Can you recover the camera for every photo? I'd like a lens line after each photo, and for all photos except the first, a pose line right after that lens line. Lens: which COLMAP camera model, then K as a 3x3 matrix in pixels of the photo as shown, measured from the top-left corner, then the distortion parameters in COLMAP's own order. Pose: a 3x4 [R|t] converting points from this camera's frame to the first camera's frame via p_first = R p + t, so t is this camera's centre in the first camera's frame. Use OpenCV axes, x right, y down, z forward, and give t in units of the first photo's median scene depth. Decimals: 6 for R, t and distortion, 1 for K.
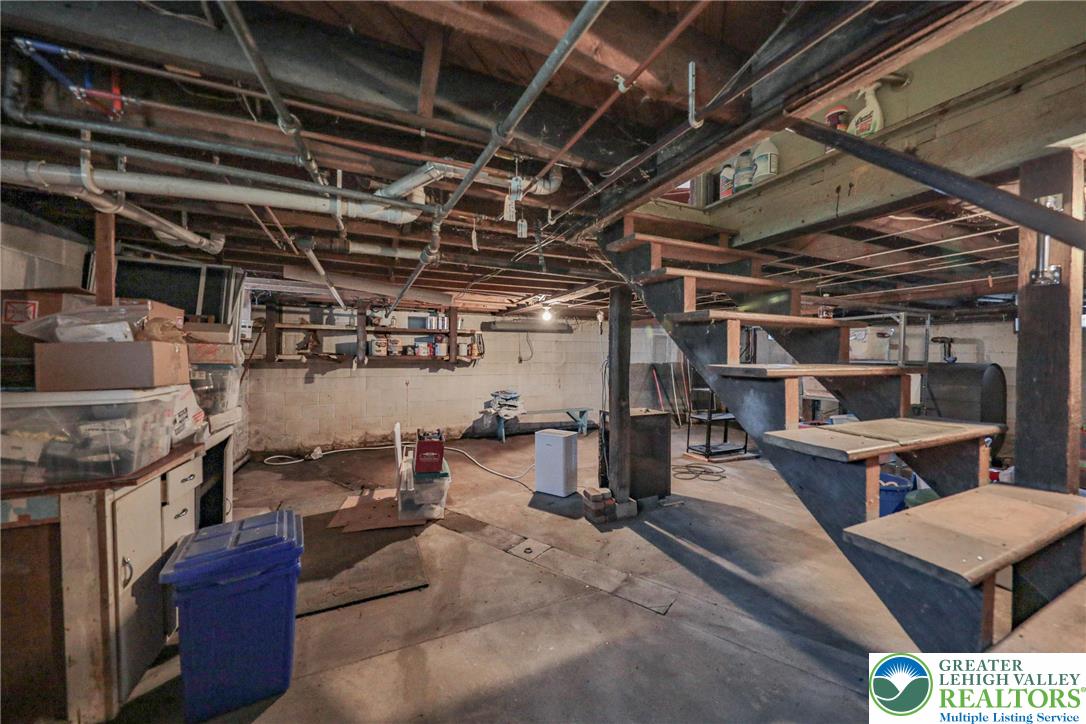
lens RADIAL K [[384.4, 0, 546.6], [0, 384.4, 363.0], [0, 0, 1]] dist [0.002895, -0.000570]
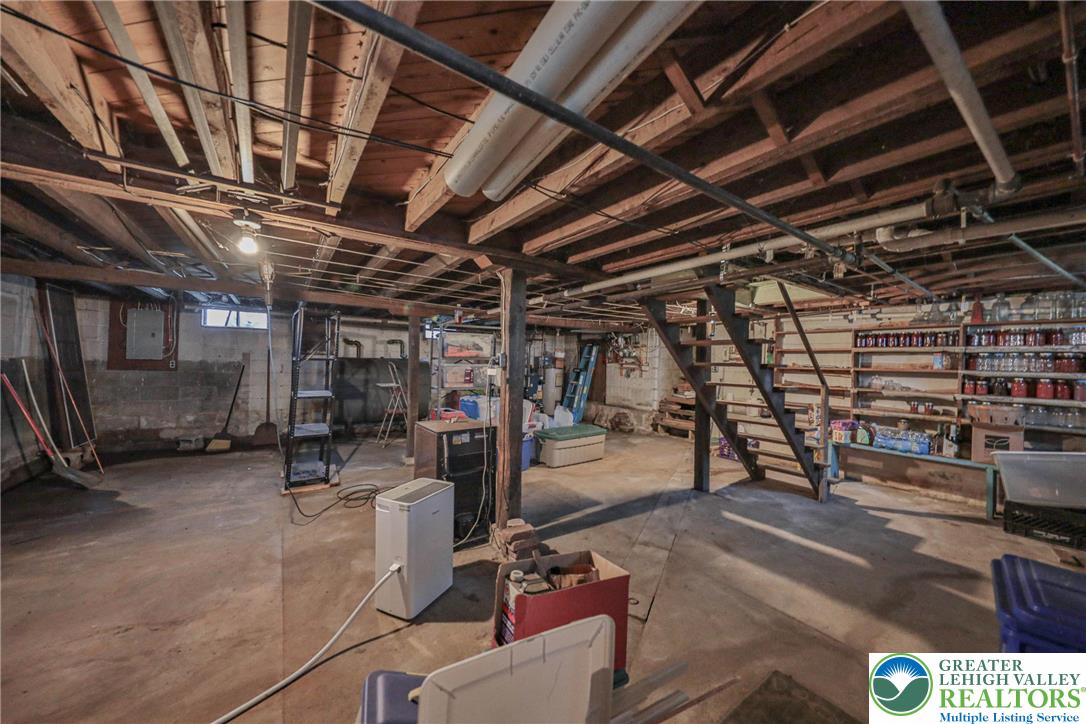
lens RADIAL K [[384.4, 0, 545.8], [0, 384.4, 357.9], [0, 0, 1]] dist [0.002895, -0.000570]
pose [[-0.168892, -0.006698, 0.985612, -0.898145], [-0.003746, 0.999974, 0.006154, -0.032449], [-0.985627, -0.002653, -0.168913, 1.455847]]
